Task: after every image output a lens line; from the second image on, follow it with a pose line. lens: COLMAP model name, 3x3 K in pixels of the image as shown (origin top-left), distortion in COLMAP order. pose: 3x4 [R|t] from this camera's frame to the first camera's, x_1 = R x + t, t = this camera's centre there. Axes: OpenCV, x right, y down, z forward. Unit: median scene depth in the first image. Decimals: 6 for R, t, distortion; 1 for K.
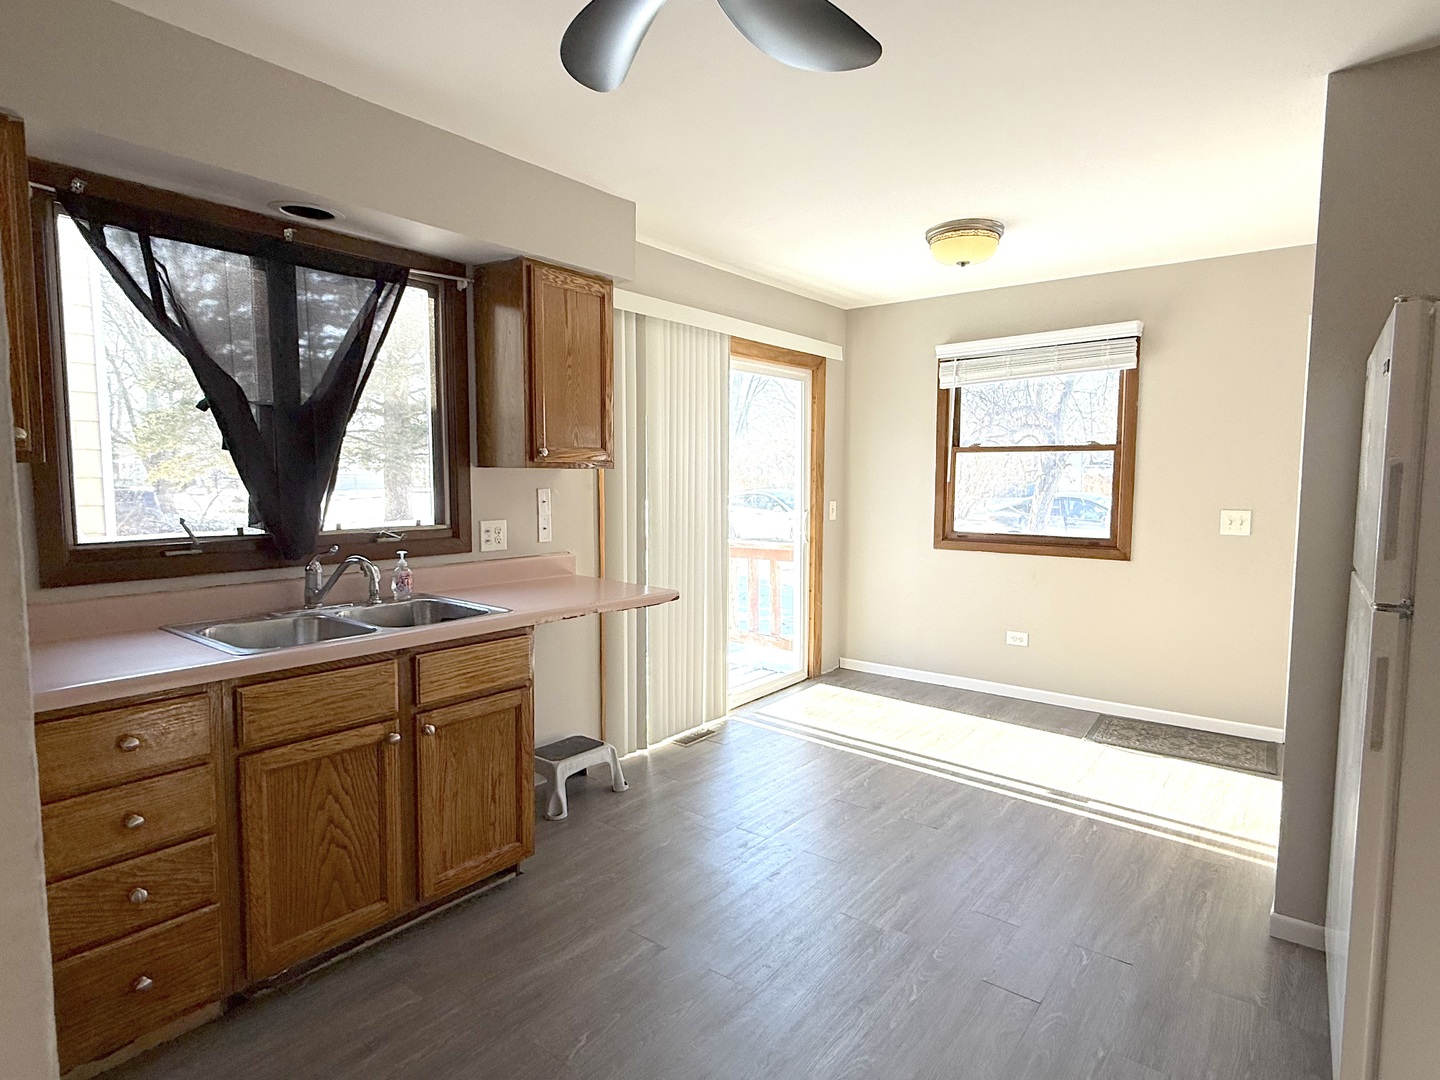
lens RADIAL K [[789.5, 0, 716.8], [0, 789.5, 540.2], [0, 0, 1]] dist [0.006636, -0.001040]
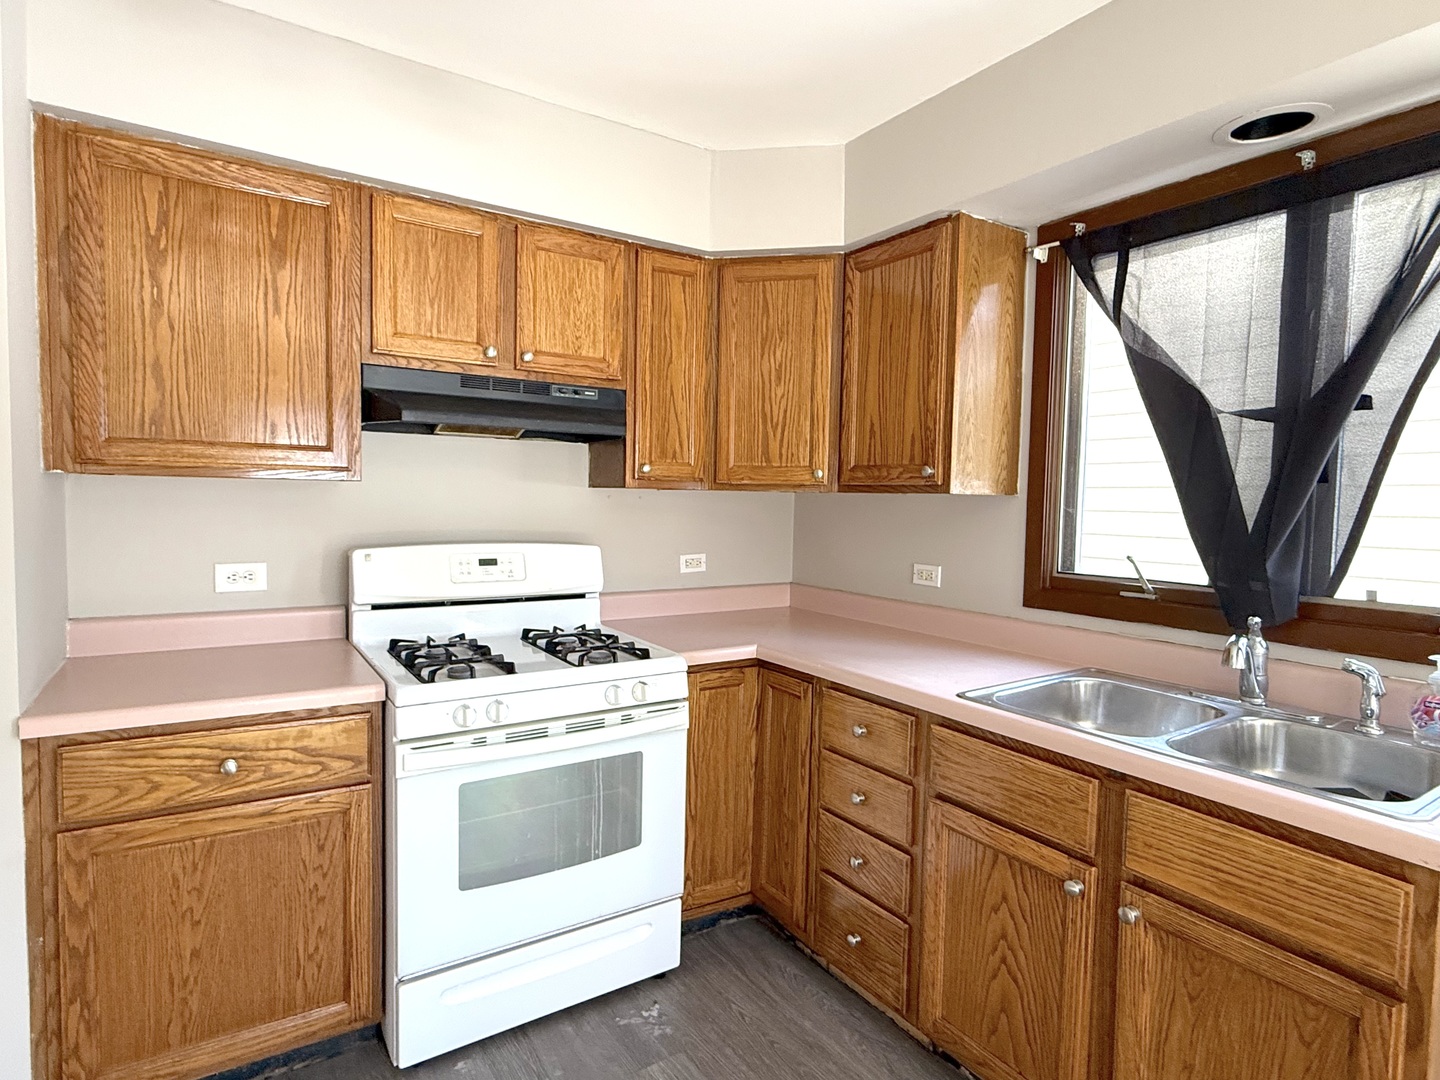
lens RADIAL K [[789.5, 0, 716.4], [0, 789.5, 539.1], [0, 0, 1]] dist [0.006636, -0.001040]
pose [[-0.304942, 0.043444, -0.951380, 0.310355], [-0.097889, 0.992238, 0.076686, -0.069004], [0.947327, 0.116515, -0.298322, 0.820805]]
